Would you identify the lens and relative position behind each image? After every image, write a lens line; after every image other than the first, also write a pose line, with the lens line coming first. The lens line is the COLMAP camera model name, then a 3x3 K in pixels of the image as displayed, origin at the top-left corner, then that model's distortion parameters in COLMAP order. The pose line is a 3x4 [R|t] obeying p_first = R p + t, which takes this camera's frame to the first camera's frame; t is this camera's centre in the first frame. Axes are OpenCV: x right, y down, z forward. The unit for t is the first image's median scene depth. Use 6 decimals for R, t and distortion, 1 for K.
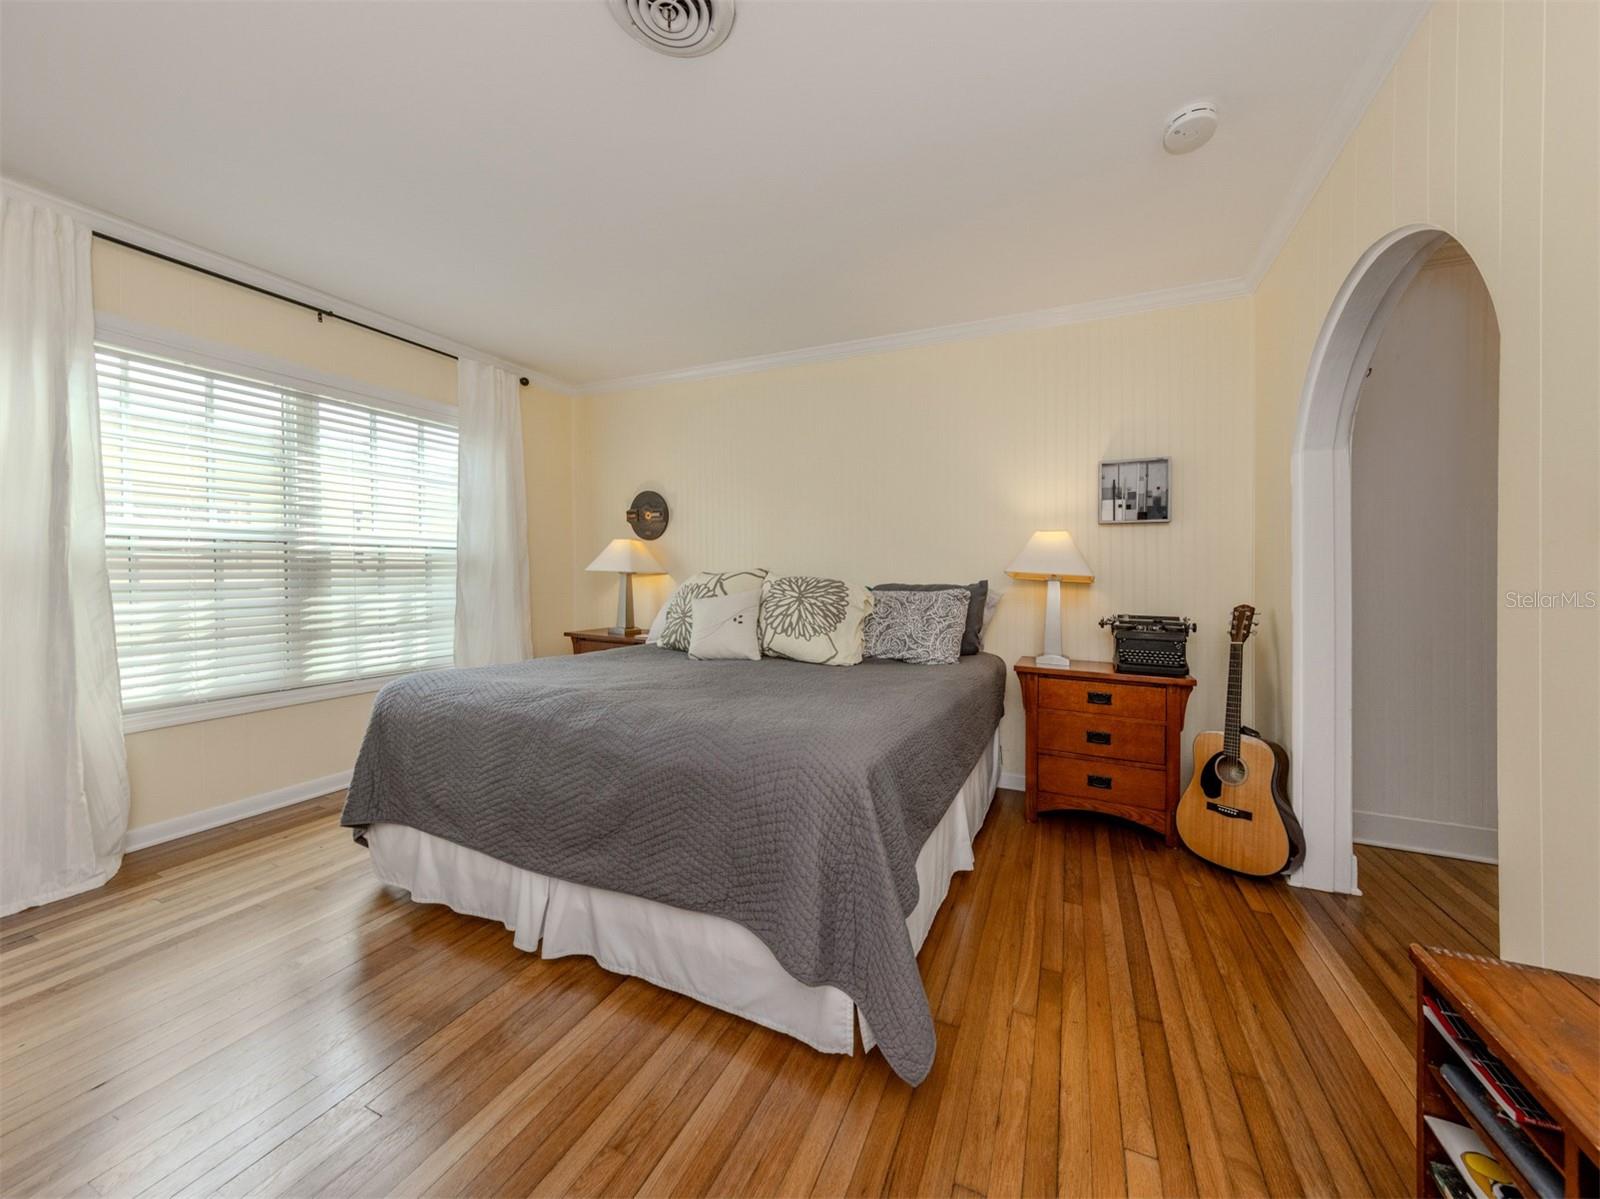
lens RADIAL K [[565.2, 0, 777.5], [0, 565.2, 585.3], [0, 0, 1]] dist [0.008083, -0.000454]
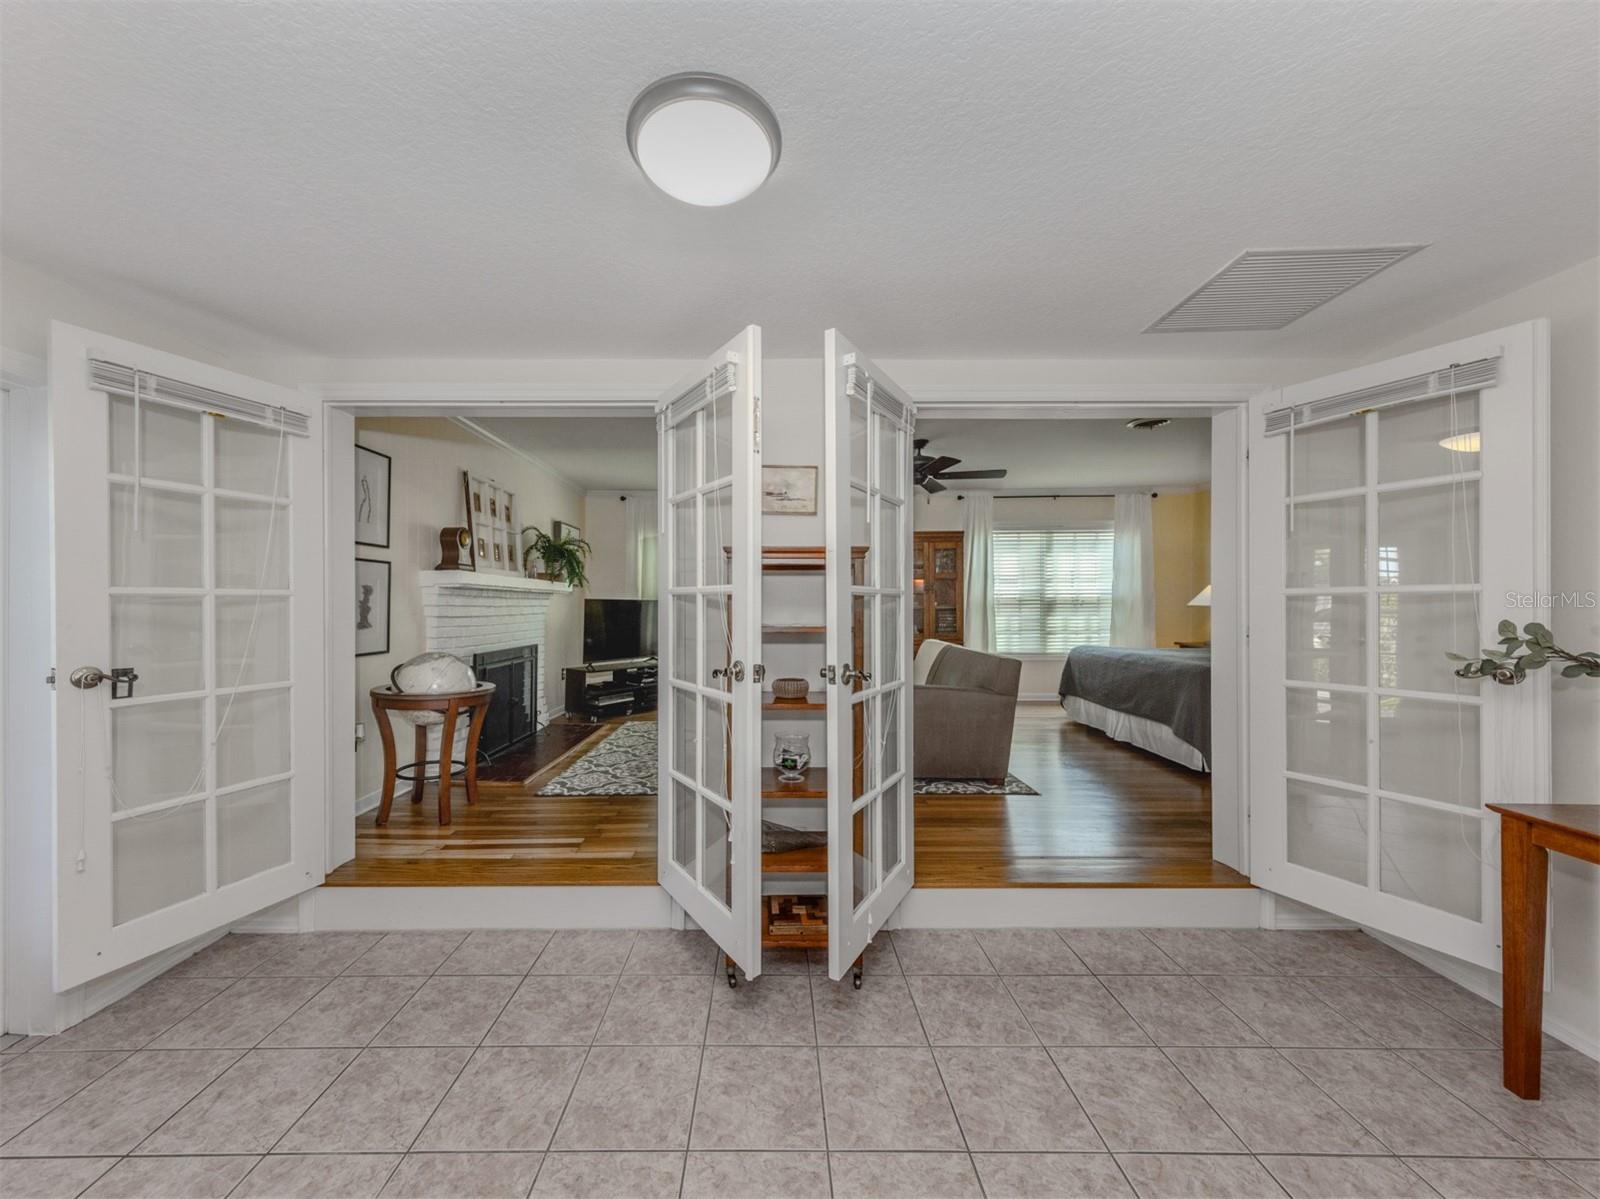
lens RADIAL K [[600.9, 0, 777.8], [0, 600.9, 606.7], [0, 0, 1]] dist [0.014305, -0.000050]
pose [[0.443870, 0.001355, -0.896090, 0.950060], [-0.019196, 0.999784, -0.007996, 0.020939], [0.895885, 0.020750, 0.443801, -1.154200]]
